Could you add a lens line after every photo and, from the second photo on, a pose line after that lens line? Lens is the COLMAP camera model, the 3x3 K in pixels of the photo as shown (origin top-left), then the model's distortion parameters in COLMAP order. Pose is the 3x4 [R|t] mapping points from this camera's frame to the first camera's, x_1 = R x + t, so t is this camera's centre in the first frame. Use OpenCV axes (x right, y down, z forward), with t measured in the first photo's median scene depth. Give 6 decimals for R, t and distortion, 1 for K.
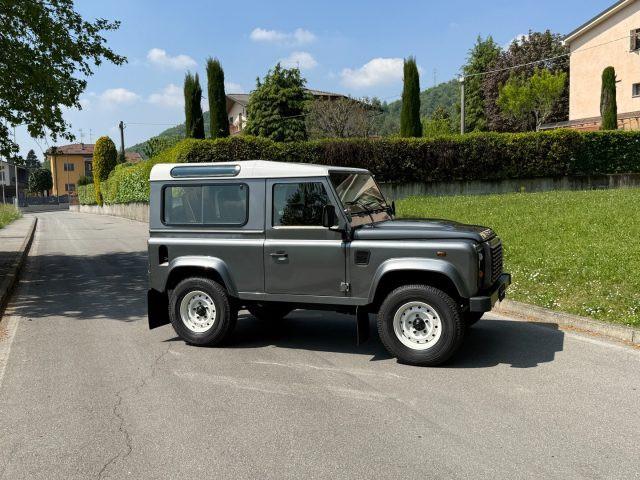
lens RADIAL K [[620.9, 0, 320.0], [0, 620.9, 240.0], [0, 0, 1]] dist [0.176123, -0.393874]
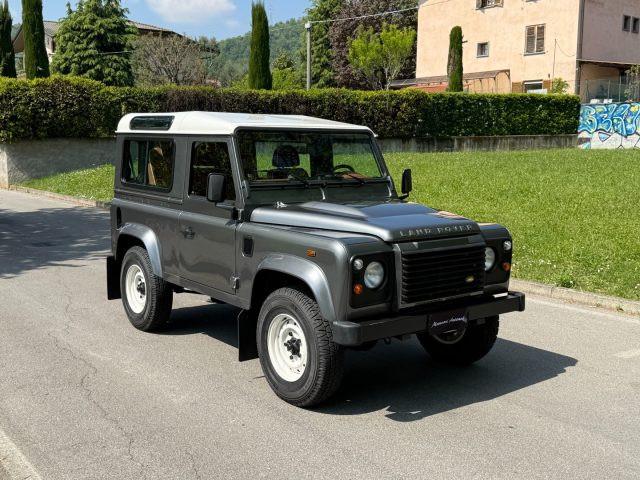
lens RADIAL K [[708.2, 0, 320.0], [0, 708.2, 240.0], [0, 0, 1]] dist [0.229968, -0.534977]
pose [[0.968744, -0.005368, 0.248006, -0.023475], [-0.008123, 0.998543, 0.053342, 0.001259], [-0.247932, -0.053689, 0.967289, -0.042160]]
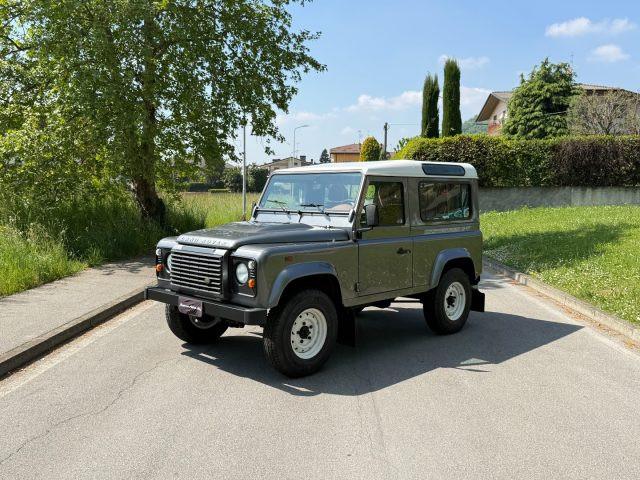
lens RADIAL K [[602.3, 0, 320.0], [0, 602.3, 240.0], [0, 0, 1]] dist [0.166760, -0.347401]
pose [[0.904174, 0.070019, -0.421387, 0.051844], [-0.067447, 0.997501, 0.021025, -0.002607], [0.421807, 0.009411, 0.906637, 0.016518]]
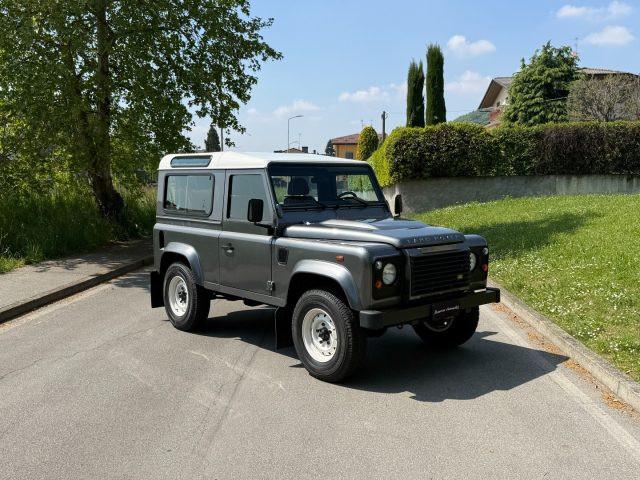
lens RADIAL K [[620.9, 0, 320.0], [0, 620.9, 240.0], [0, 0, 1]] dist [0.176123, -0.393874]
pose [[0.898714, 0.063643, -0.433892, 0.080195], [-0.055058, 0.997959, 0.032339, -0.004475], [0.435065, -0.005175, 0.900384, 0.027617]]
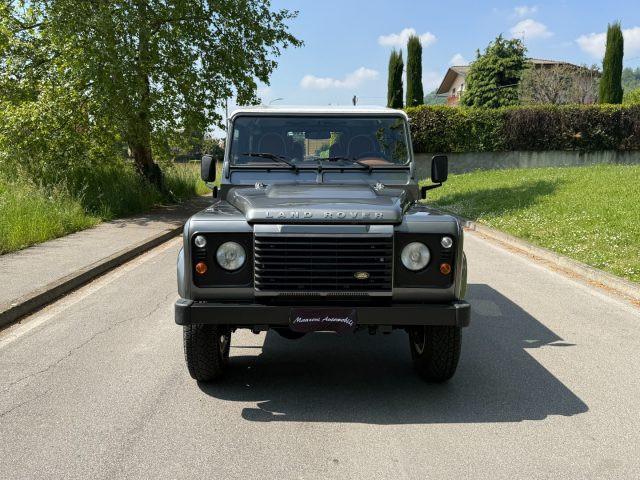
lens RADIAL K [[558.7, 0, 314.2], [0, 558.7, 245.4], [0, 0, 1]] dist [0.119582, -0.237133]
pose [[0.920000, 0.082690, -0.383096, 0.057217], [-0.053679, 0.994863, 0.085827, 0.003578], [0.388225, -0.058397, 0.919713, -0.005721]]
